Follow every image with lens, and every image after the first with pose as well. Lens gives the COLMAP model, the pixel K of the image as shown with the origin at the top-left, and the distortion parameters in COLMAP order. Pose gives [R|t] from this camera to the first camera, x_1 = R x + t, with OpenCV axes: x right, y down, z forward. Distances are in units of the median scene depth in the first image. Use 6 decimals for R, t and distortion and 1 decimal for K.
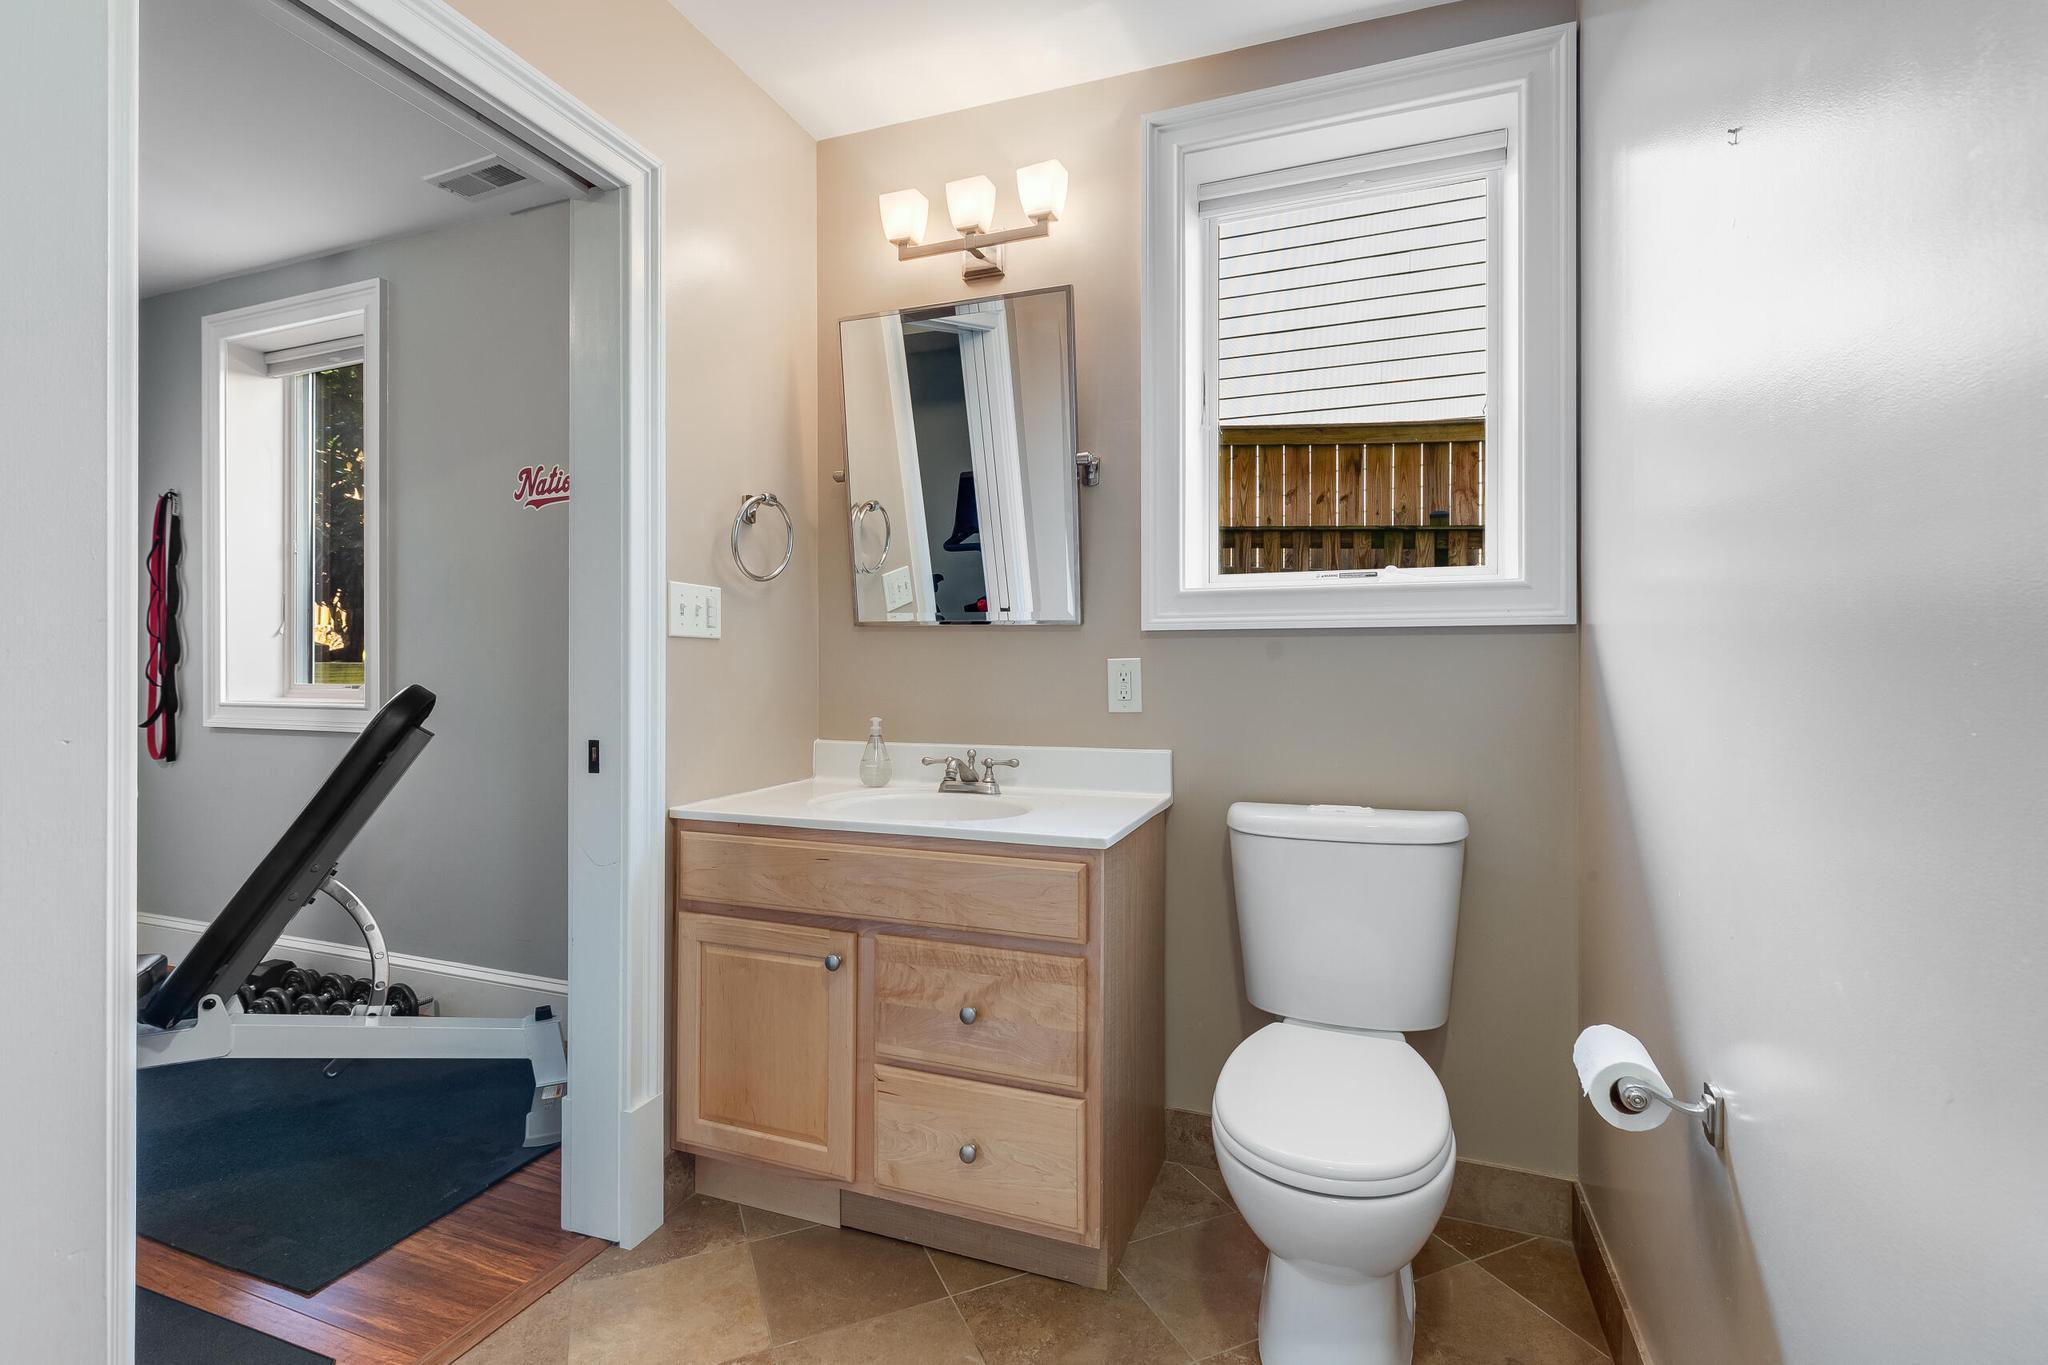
lens RADIAL K [[921.2, 0, 1018.0], [0, 921.2, 670.9], [0, 0, 1]] dist [-0.000969, -0.000265]
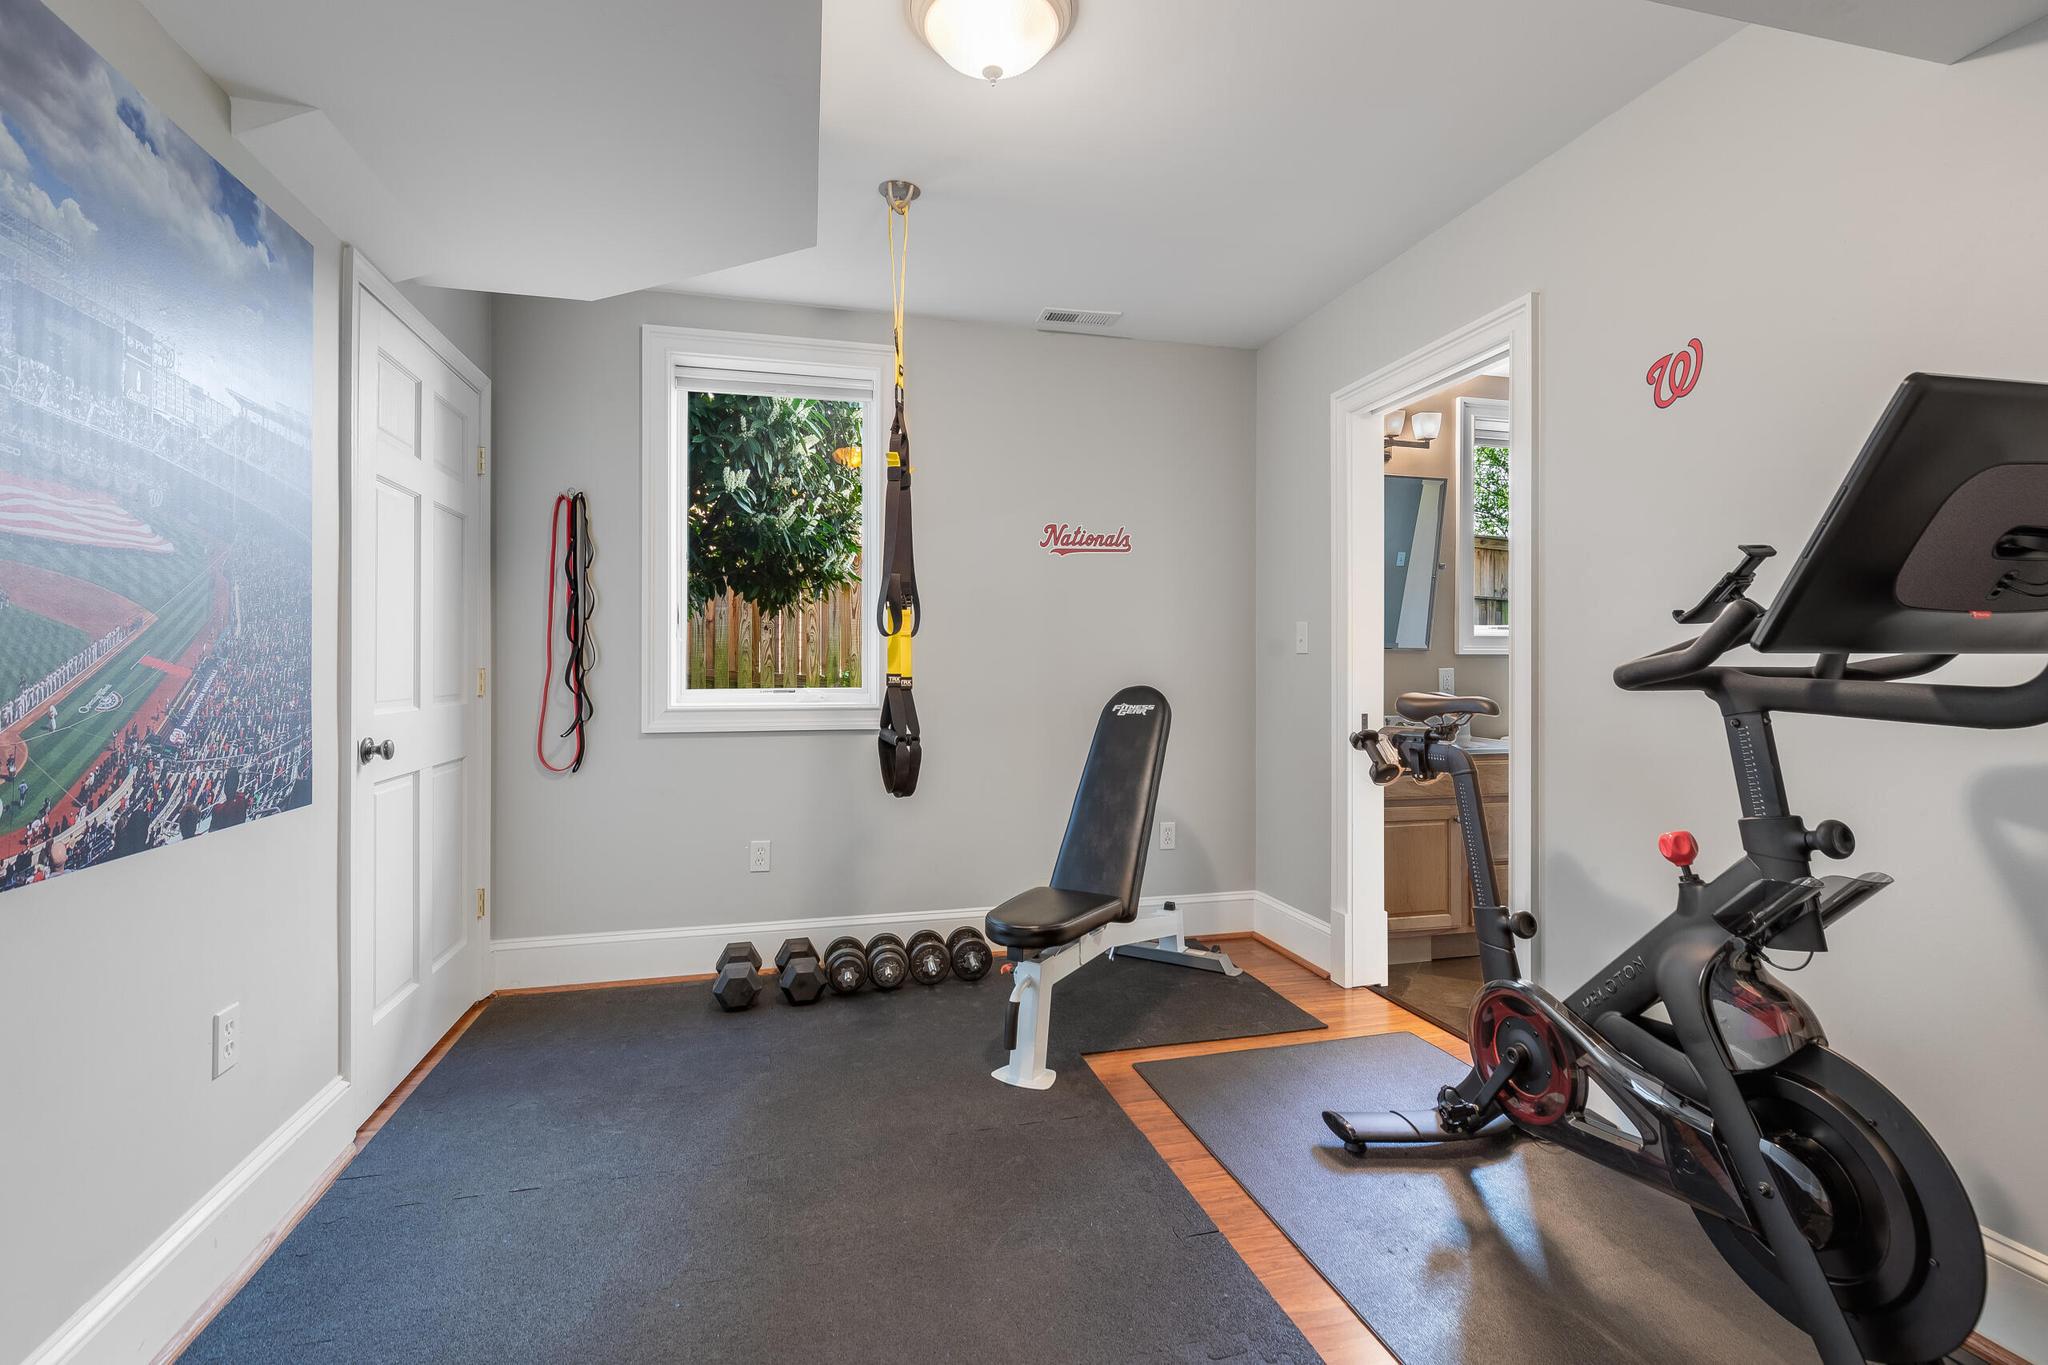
lens RADIAL K [[922.1, 0, 1023.5], [0, 922.1, 671.2], [0, 0, 1]] dist [0.002457, 0.000326]
pose [[0.812842, -0.000979, 0.582483, -2.016480], [0.001865, 0.999998, -0.000922, -0.011271], [-0.582481, 0.001836, 0.812842, -0.080946]]
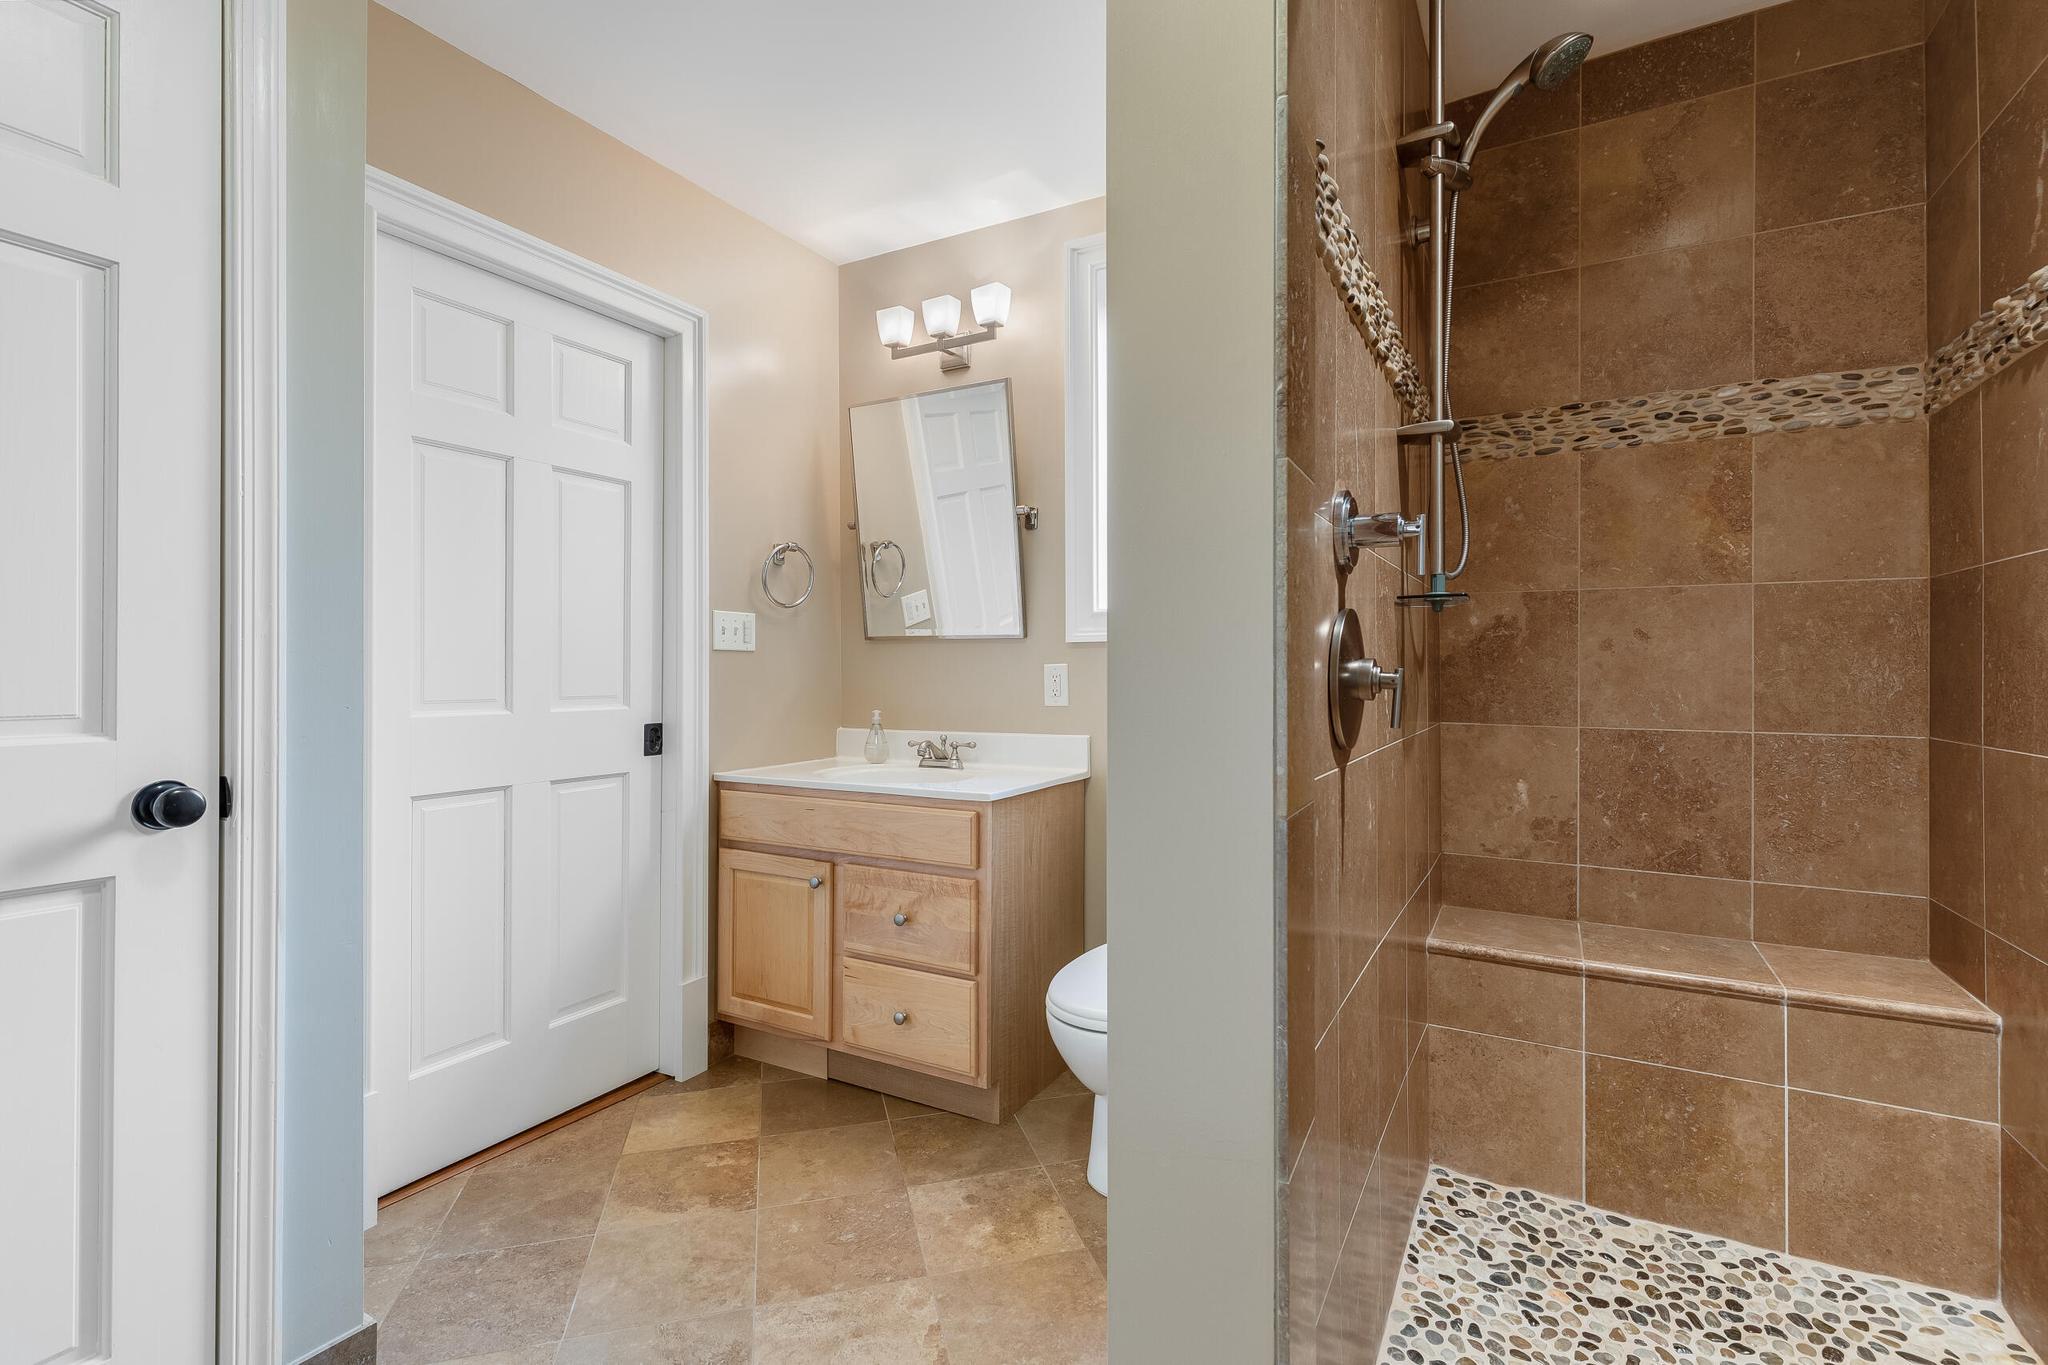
lens RADIAL K [[922.1, 0, 1023.5], [0, 922.1, 671.2], [0, 0, 1]] dist [0.002457, 0.000326]
pose [[0.988679, -0.003514, -0.150006, 0.301892], [0.002974, 0.999988, -0.003824, 0.001320], [0.150017, 0.003335, 0.988678, -0.316816]]
